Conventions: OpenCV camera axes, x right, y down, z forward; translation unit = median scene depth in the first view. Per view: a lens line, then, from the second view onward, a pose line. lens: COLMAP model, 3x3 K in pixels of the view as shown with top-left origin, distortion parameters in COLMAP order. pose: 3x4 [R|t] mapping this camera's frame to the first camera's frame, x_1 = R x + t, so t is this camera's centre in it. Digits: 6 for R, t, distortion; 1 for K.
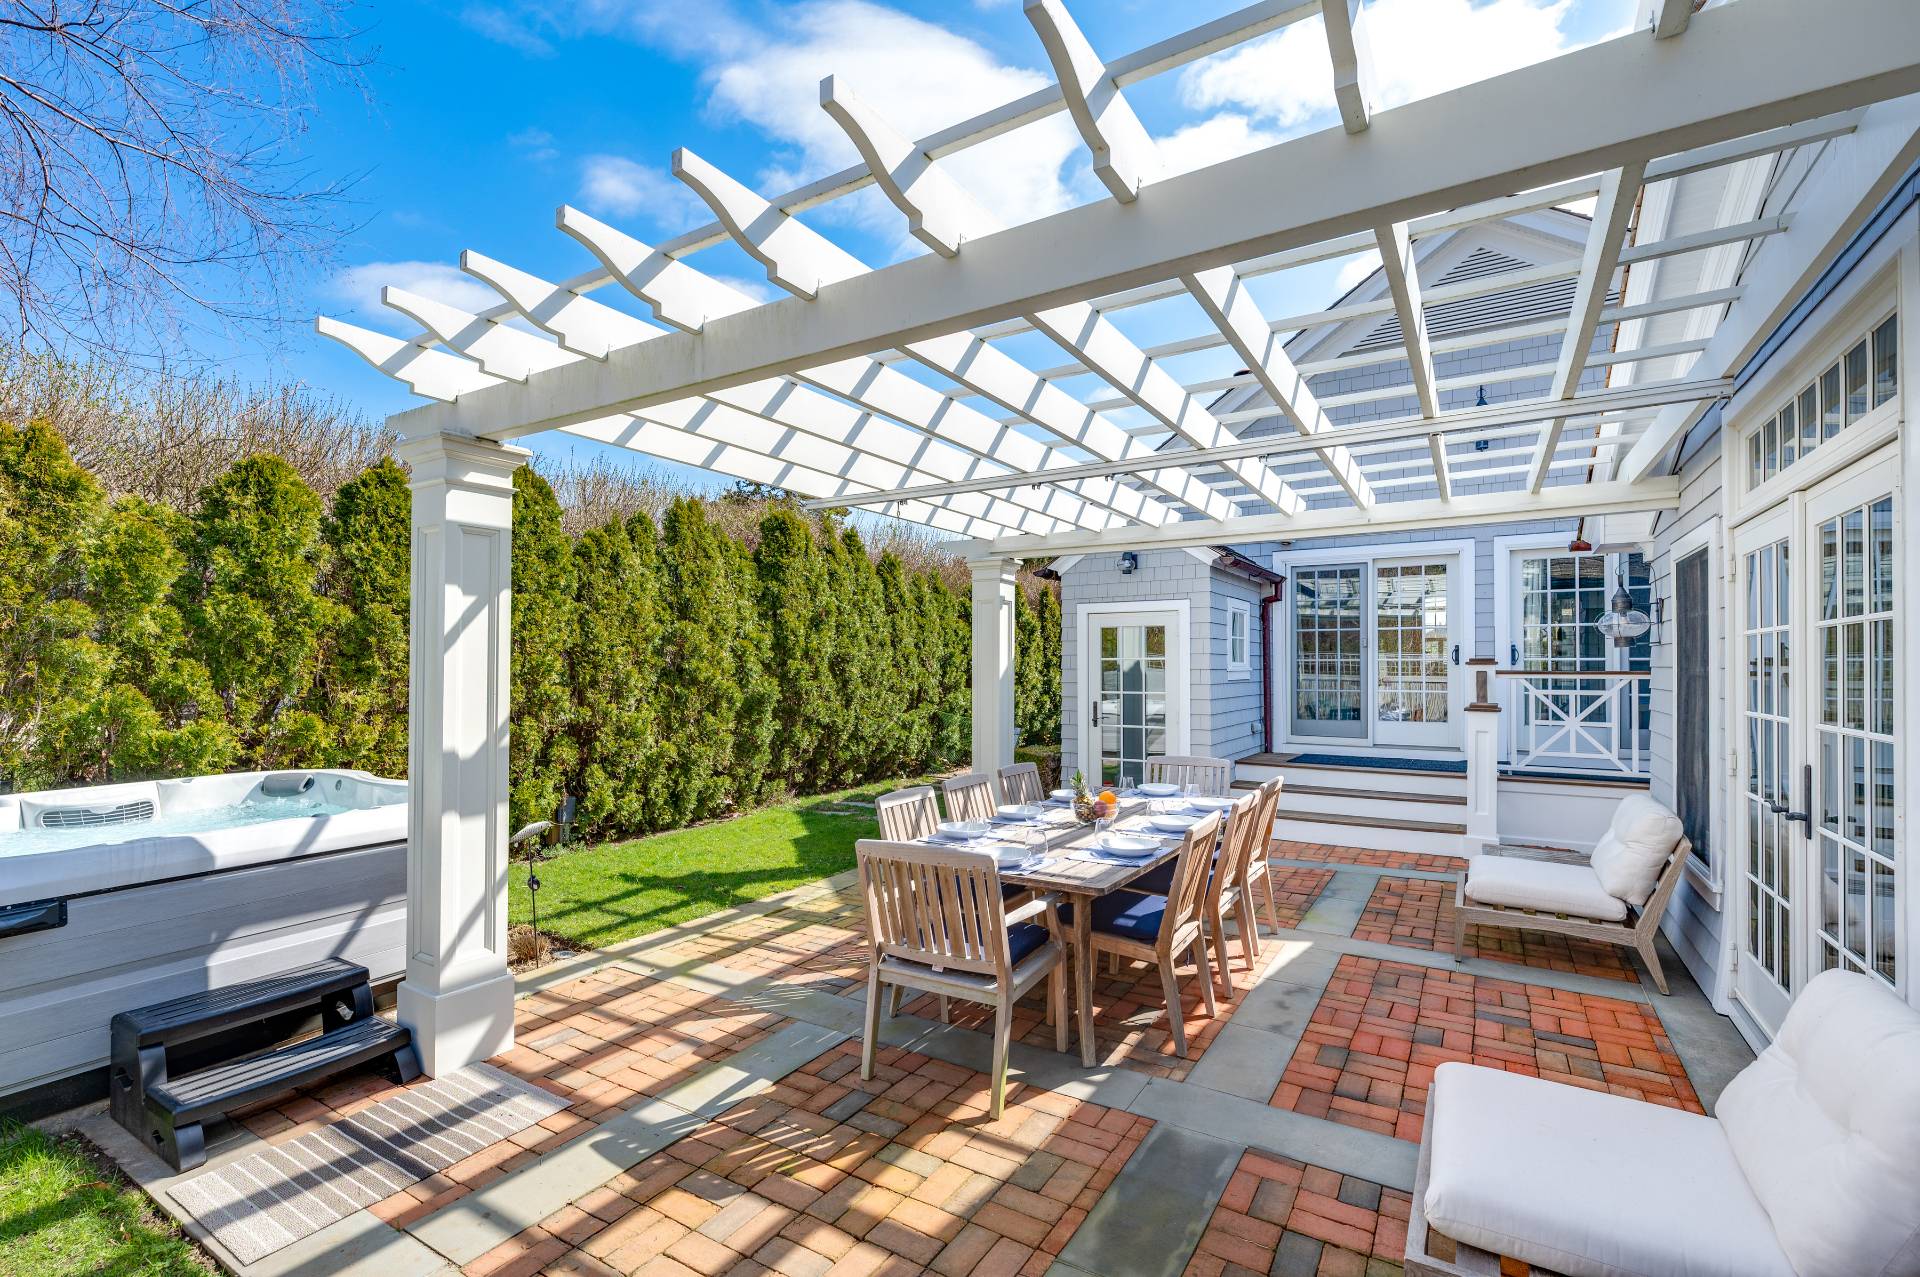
lens RADIAL K [[822.4, 0, 938.9], [0, 822.4, 652.9], [0, 0, 1]] dist [-0.000566, 0.000745]
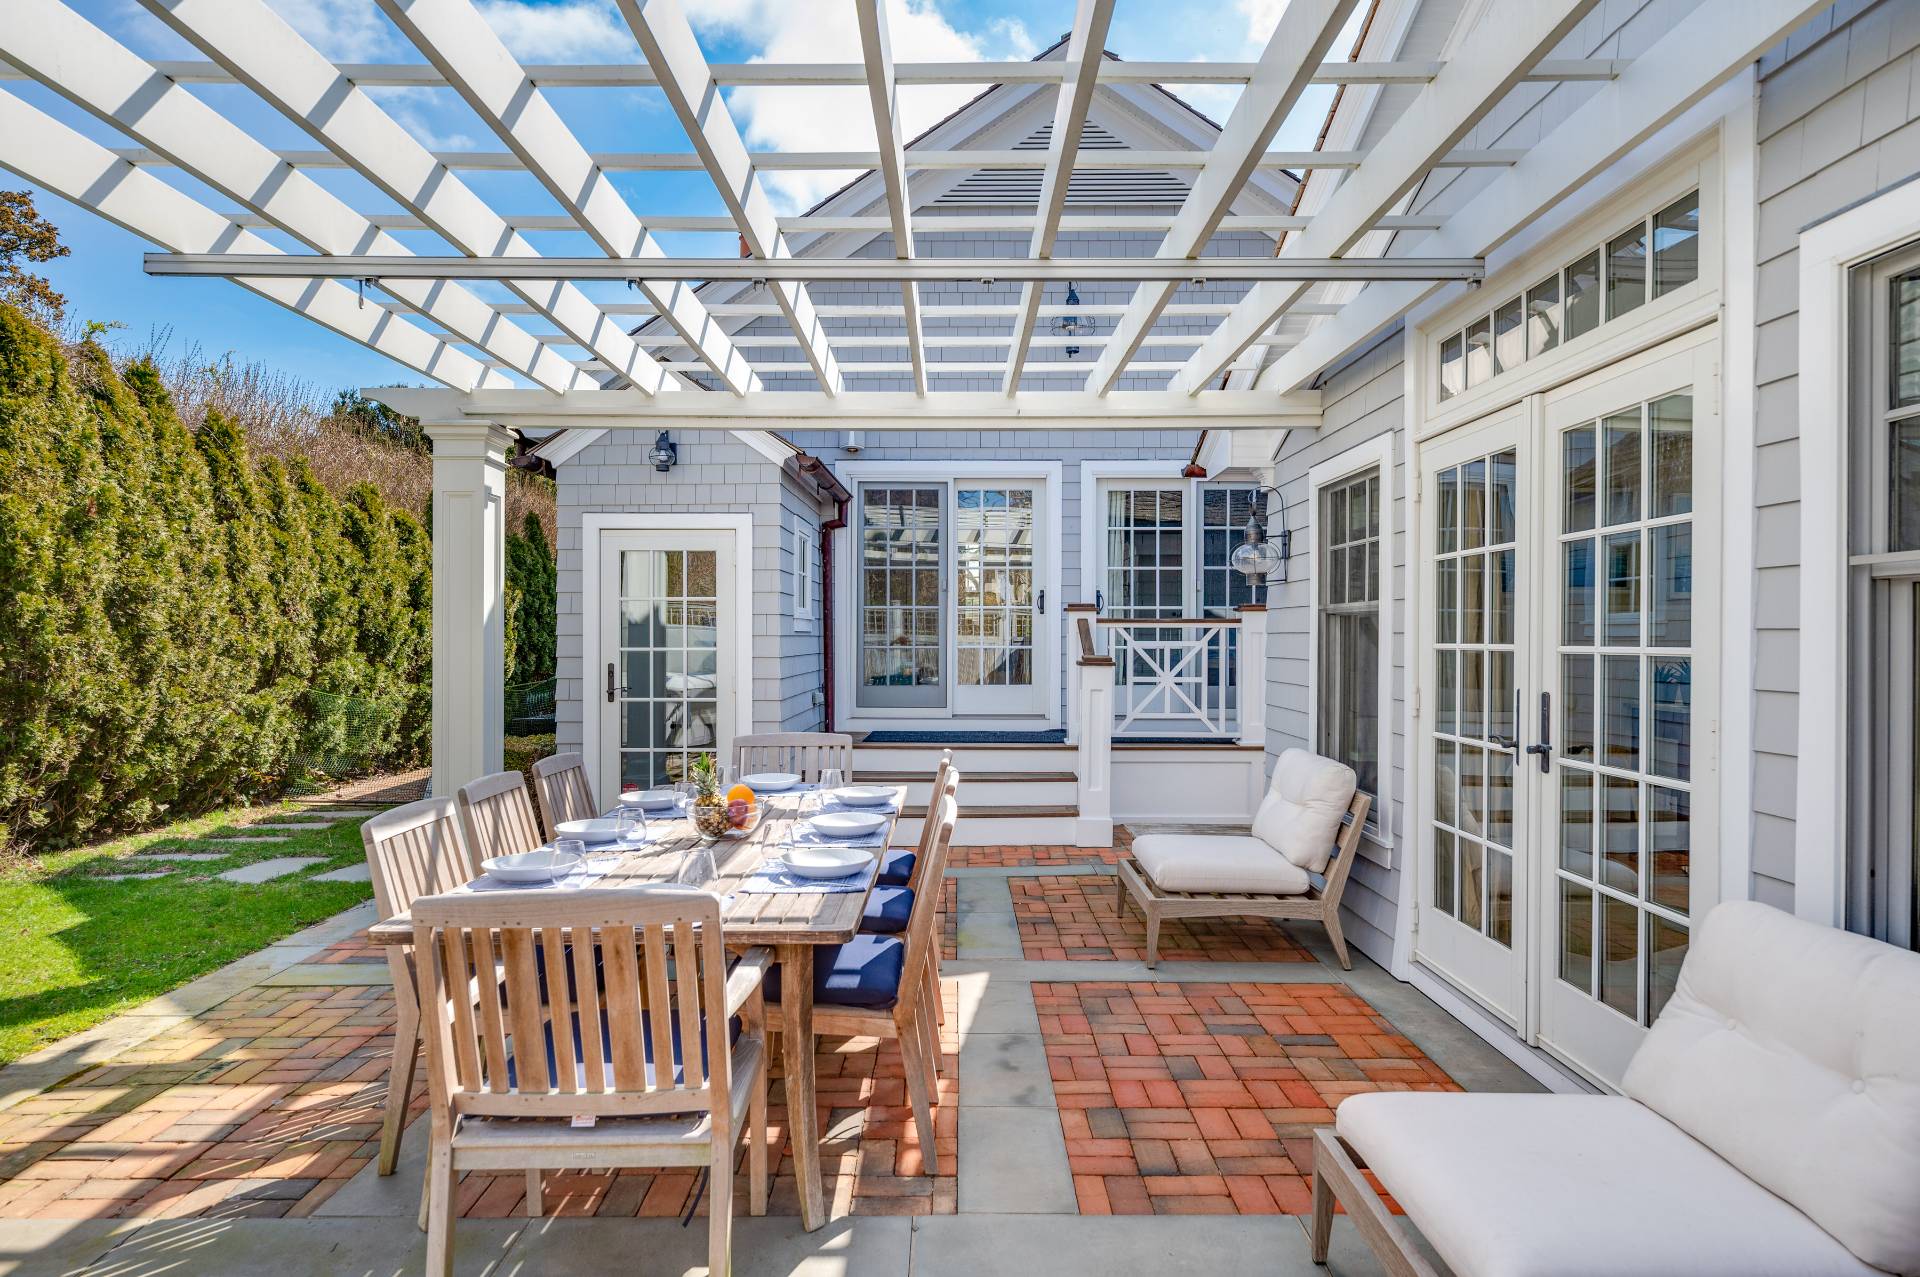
lens RADIAL K [[1147.8, 0, 919.5], [0, 1147.8, 635.6], [0, 0, 1]] dist [-0.001432, 0.000769]
pose [[0.858914, -0.002235, 0.512116, -0.093802], [-0.007560, 0.999826, 0.017044, 0.027144], [-0.512065, -0.018511, 0.858747, 0.125380]]
